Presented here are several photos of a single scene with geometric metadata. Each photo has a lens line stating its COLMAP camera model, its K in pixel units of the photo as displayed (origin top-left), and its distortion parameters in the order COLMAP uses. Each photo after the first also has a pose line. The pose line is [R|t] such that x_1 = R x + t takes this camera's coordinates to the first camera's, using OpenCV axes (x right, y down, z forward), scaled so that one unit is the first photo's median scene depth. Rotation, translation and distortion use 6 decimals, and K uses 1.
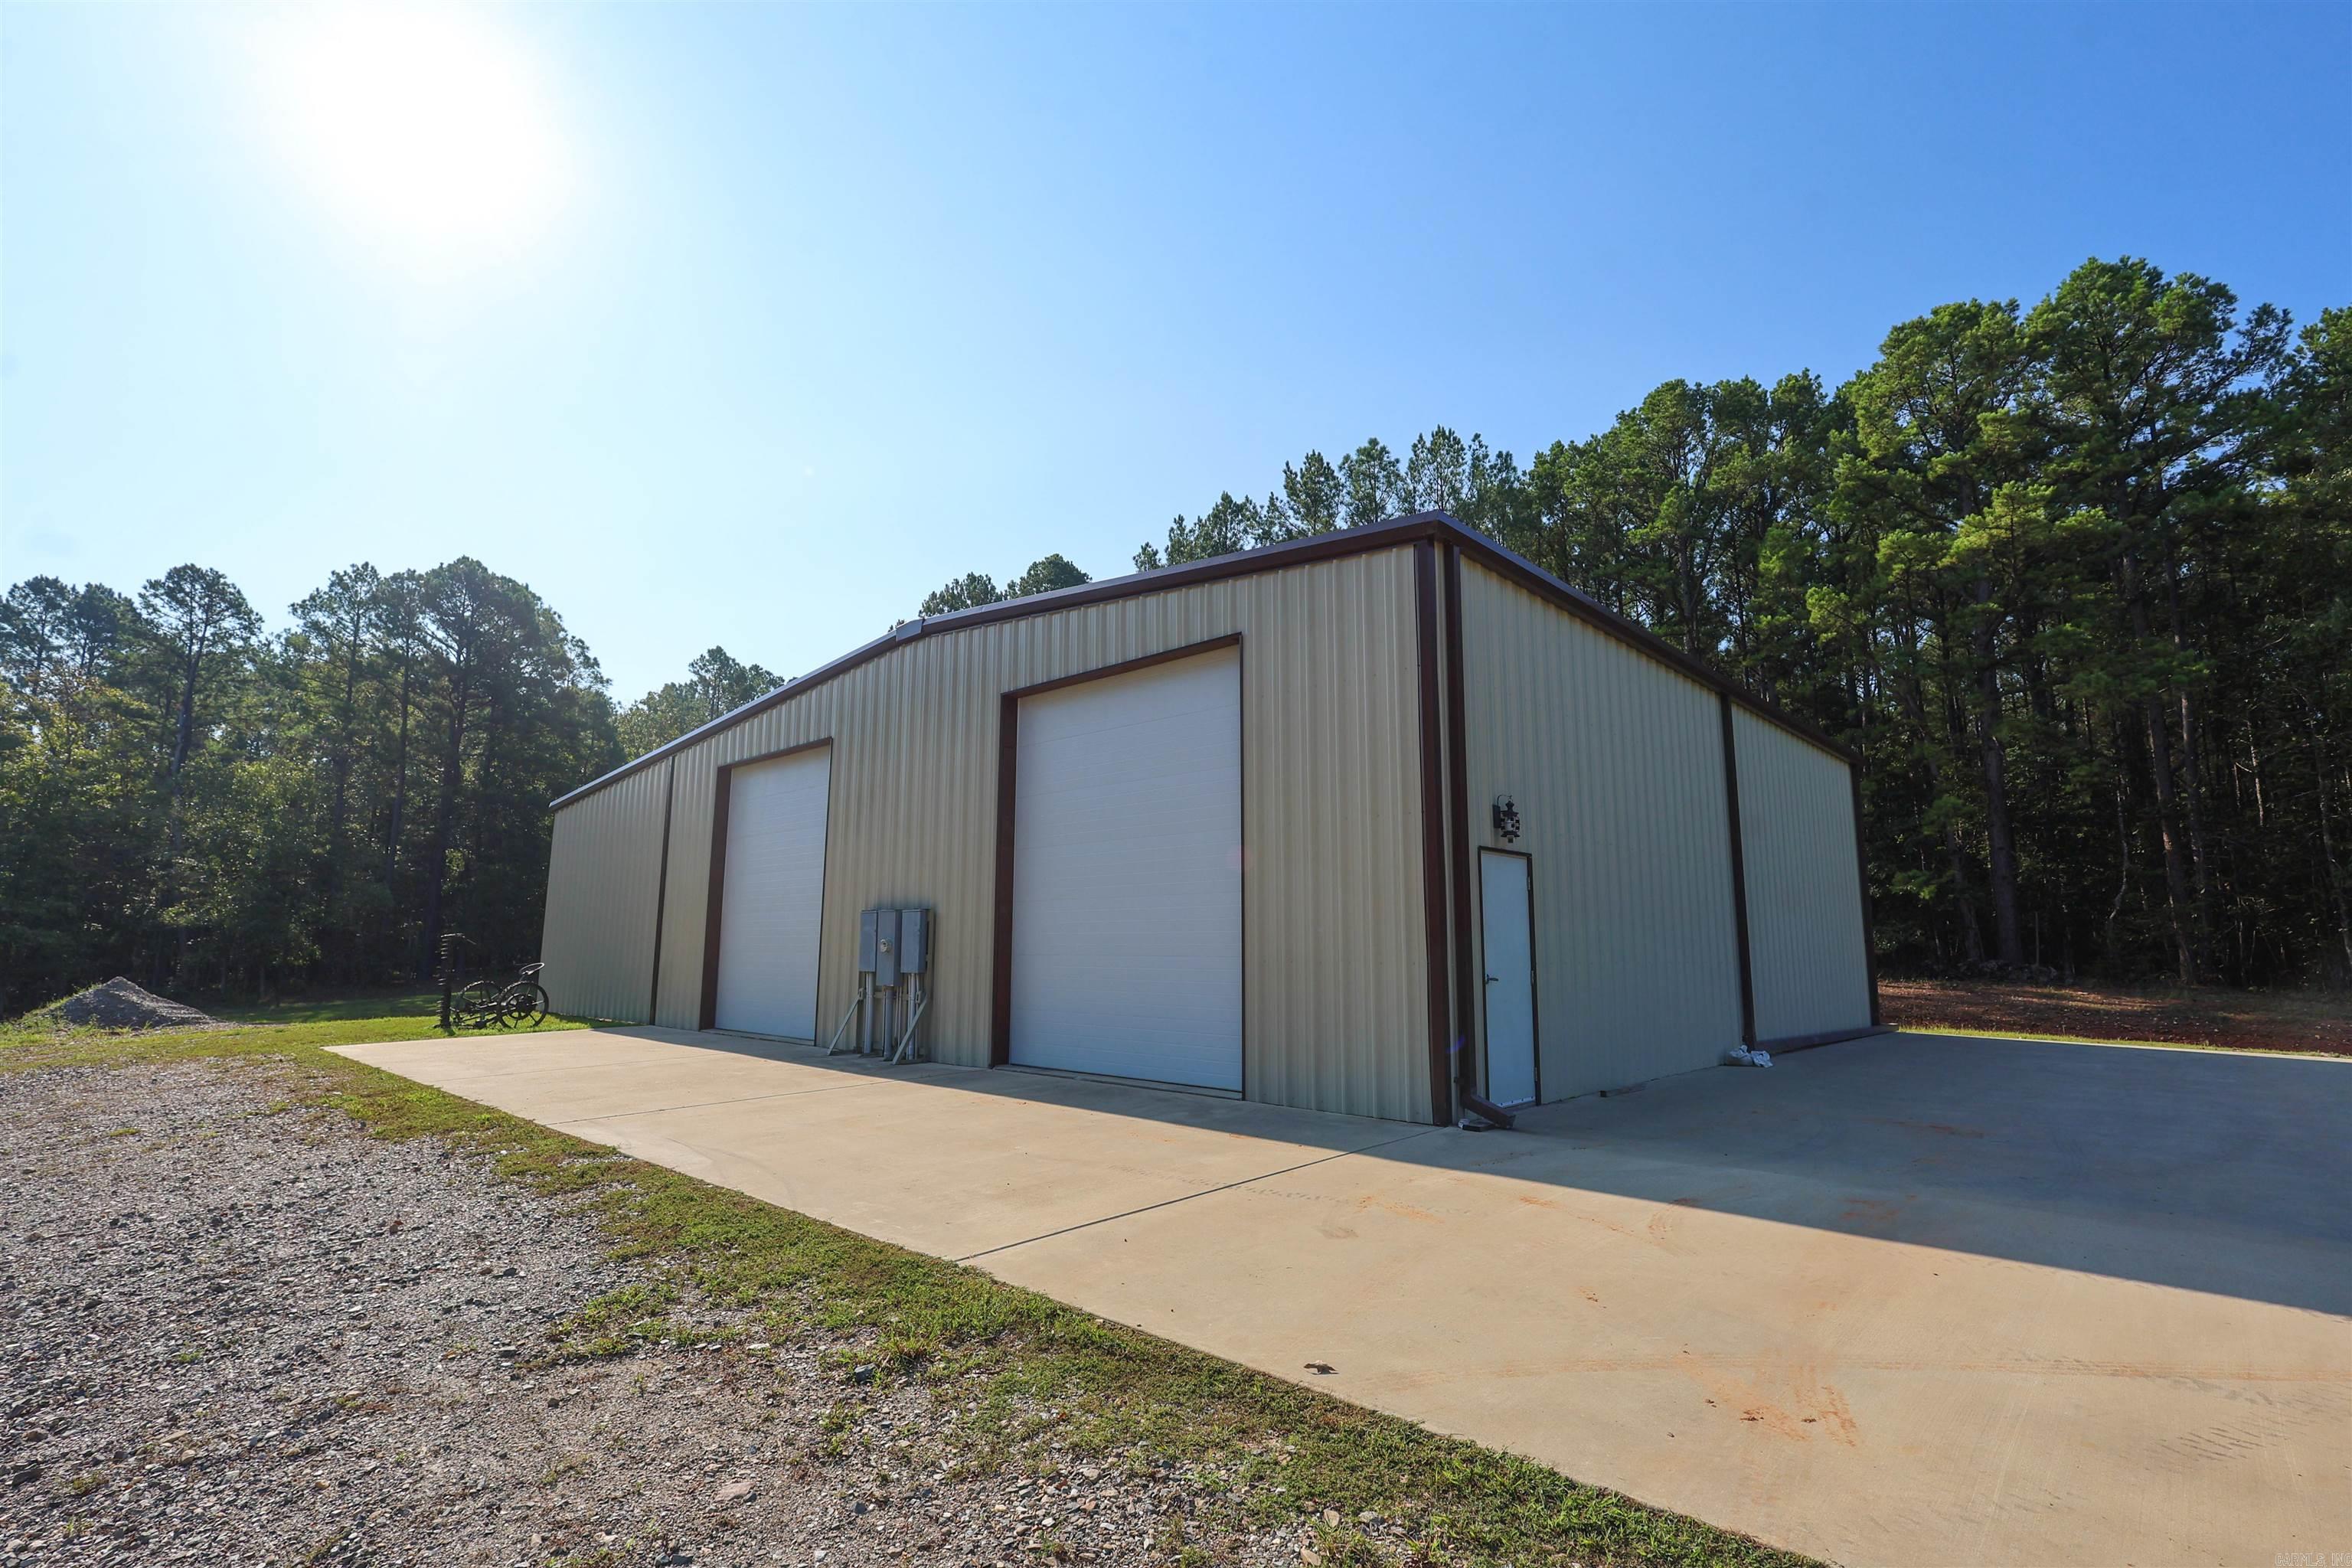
lens RADIAL K [[1083.5, 0, 1175.5], [0, 1083.5, 788.9], [0, 0, 1]] dist [0.000604, 0.000829]
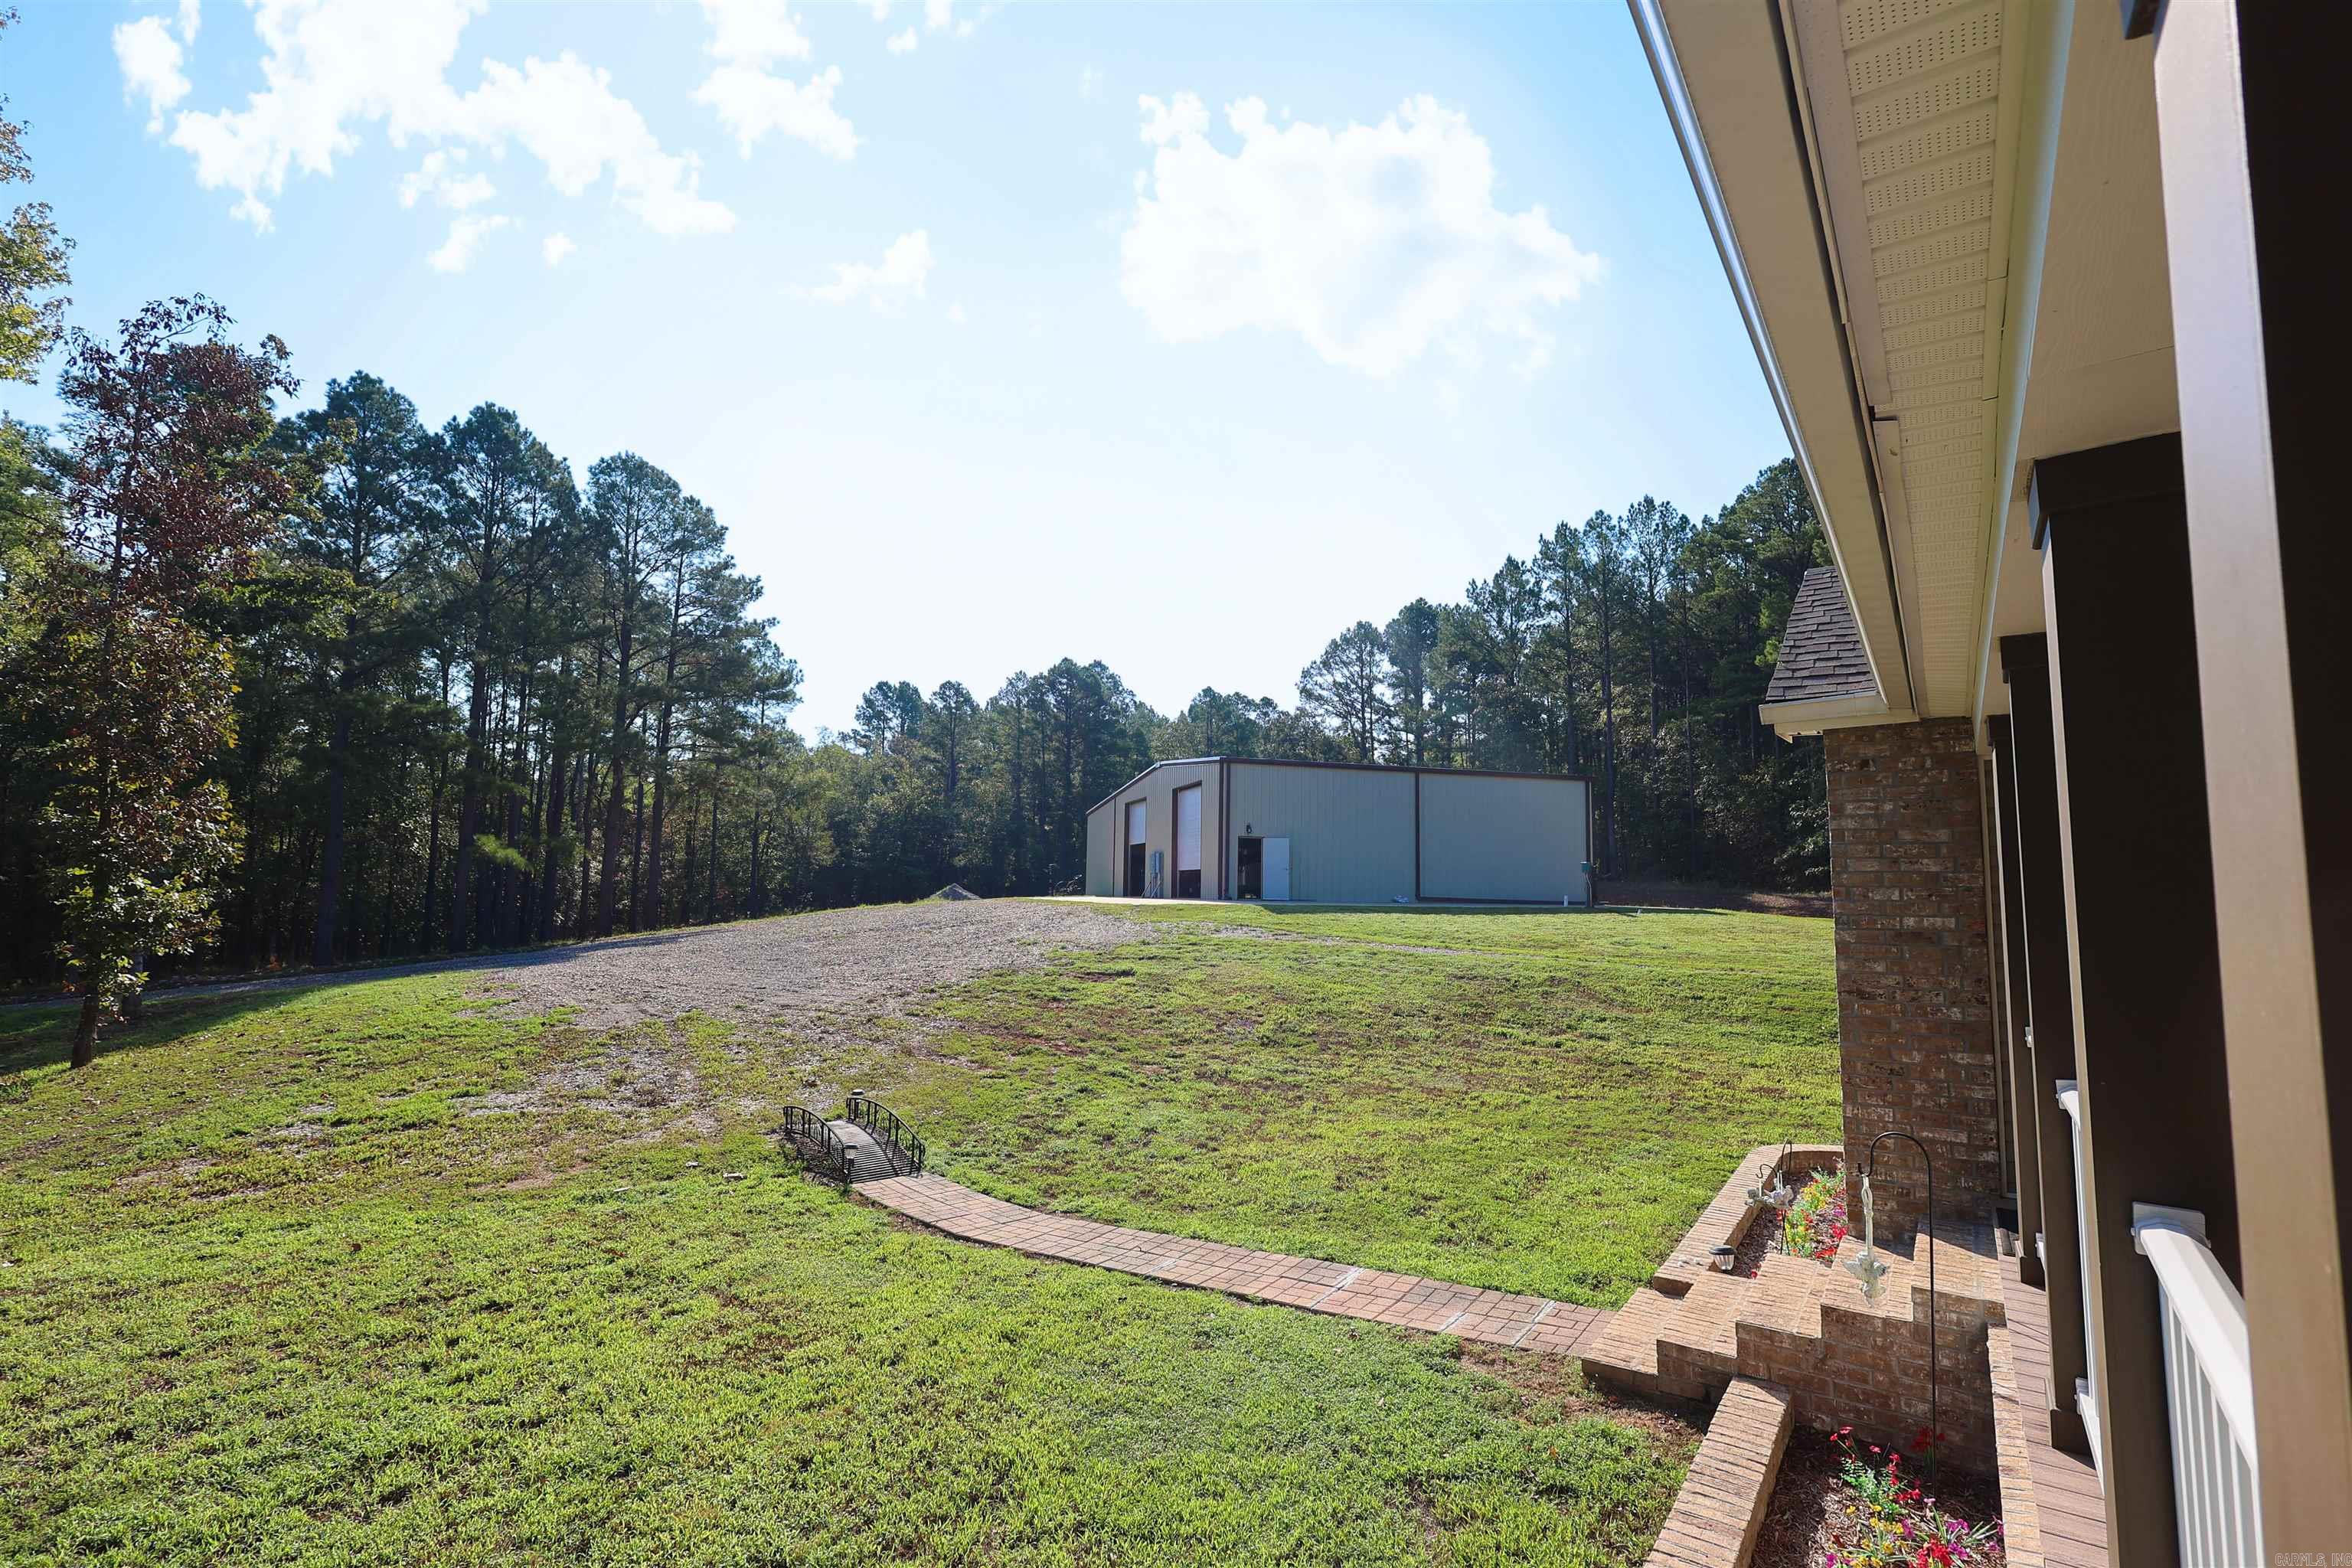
lens RADIAL K [[1110.8, 0, 1206.2], [0, 1110.8, 784.4], [0, 0, 1]] dist [0.001571, 0.000279]
pose [[0.881828, -0.043197, -0.469588, 0.410055], [0.063985, 0.997547, 0.028392, -0.048251], [0.467210, -0.055083, 0.882429, -0.530735]]
